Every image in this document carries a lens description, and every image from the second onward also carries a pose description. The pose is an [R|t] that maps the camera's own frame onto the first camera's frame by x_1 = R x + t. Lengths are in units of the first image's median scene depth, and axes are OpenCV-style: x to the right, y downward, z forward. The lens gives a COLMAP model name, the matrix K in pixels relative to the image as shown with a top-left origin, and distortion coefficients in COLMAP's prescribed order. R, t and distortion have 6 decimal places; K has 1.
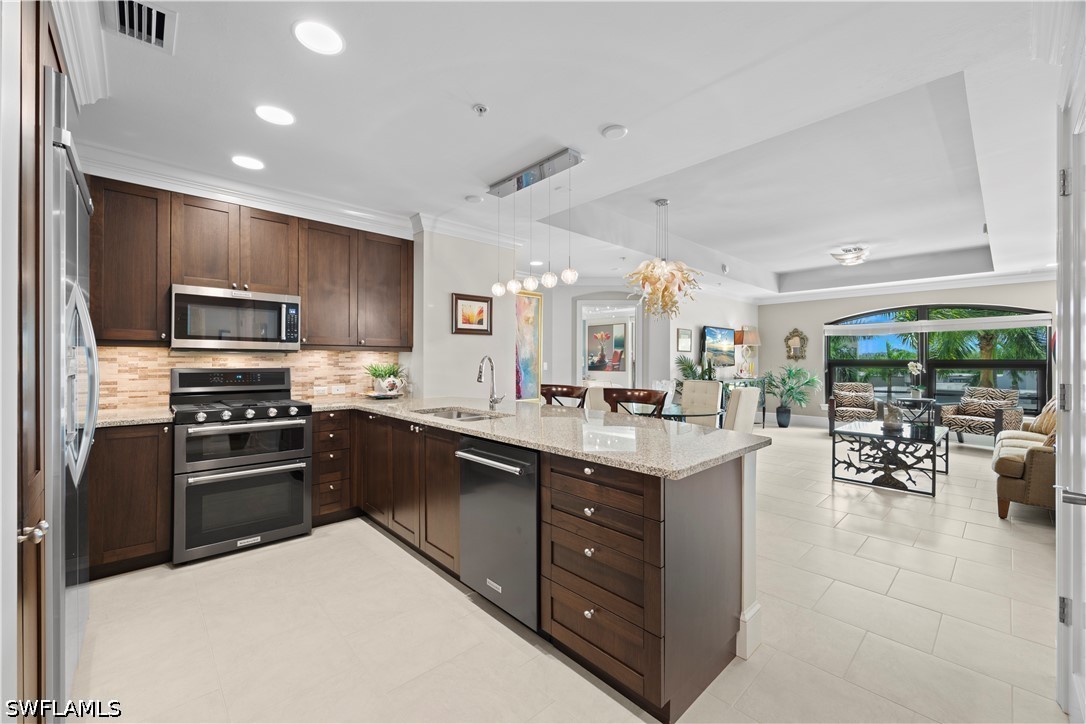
lens RADIAL K [[432.3, 0, 543.0], [0, 432.3, 359.9], [0, 0, 1]] dist [0.001619, 0.000290]
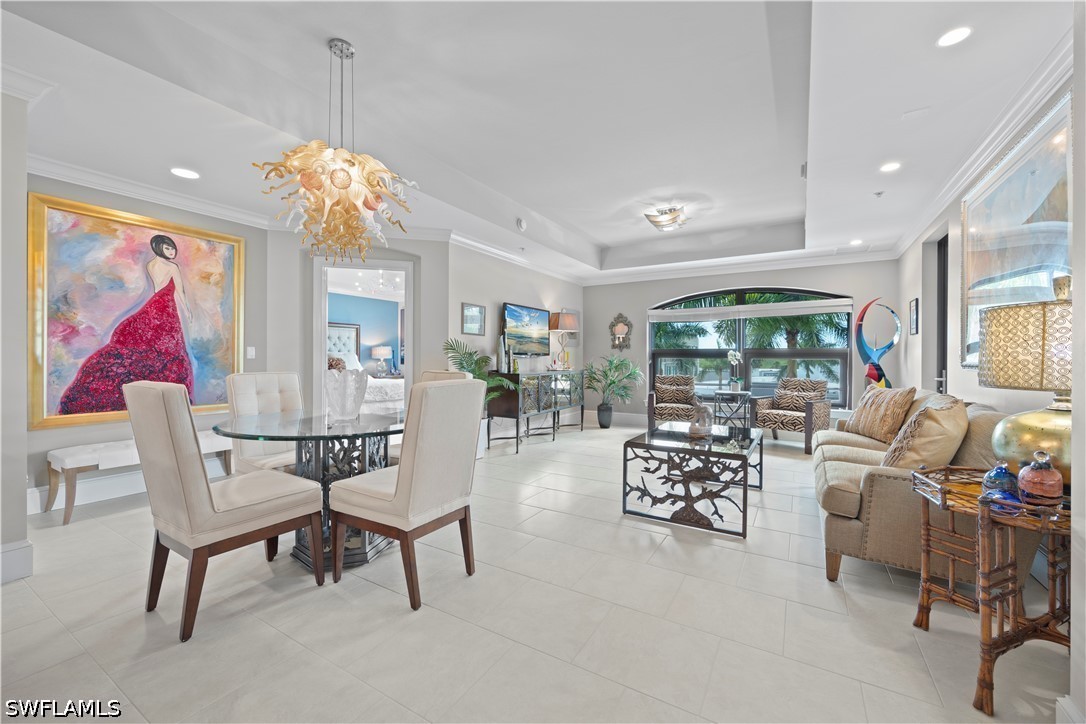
lens RADIAL K [[432.3, 0, 543.0], [0, 432.3, 359.9], [0, 0, 1]] dist [0.001619, 0.000290]
pose [[0.960566, 0.000874, 0.278052, 0.275410], [-0.002710, 0.999977, 0.006217, 0.022527], [-0.278040, -0.006726, 0.960546, 0.294534]]
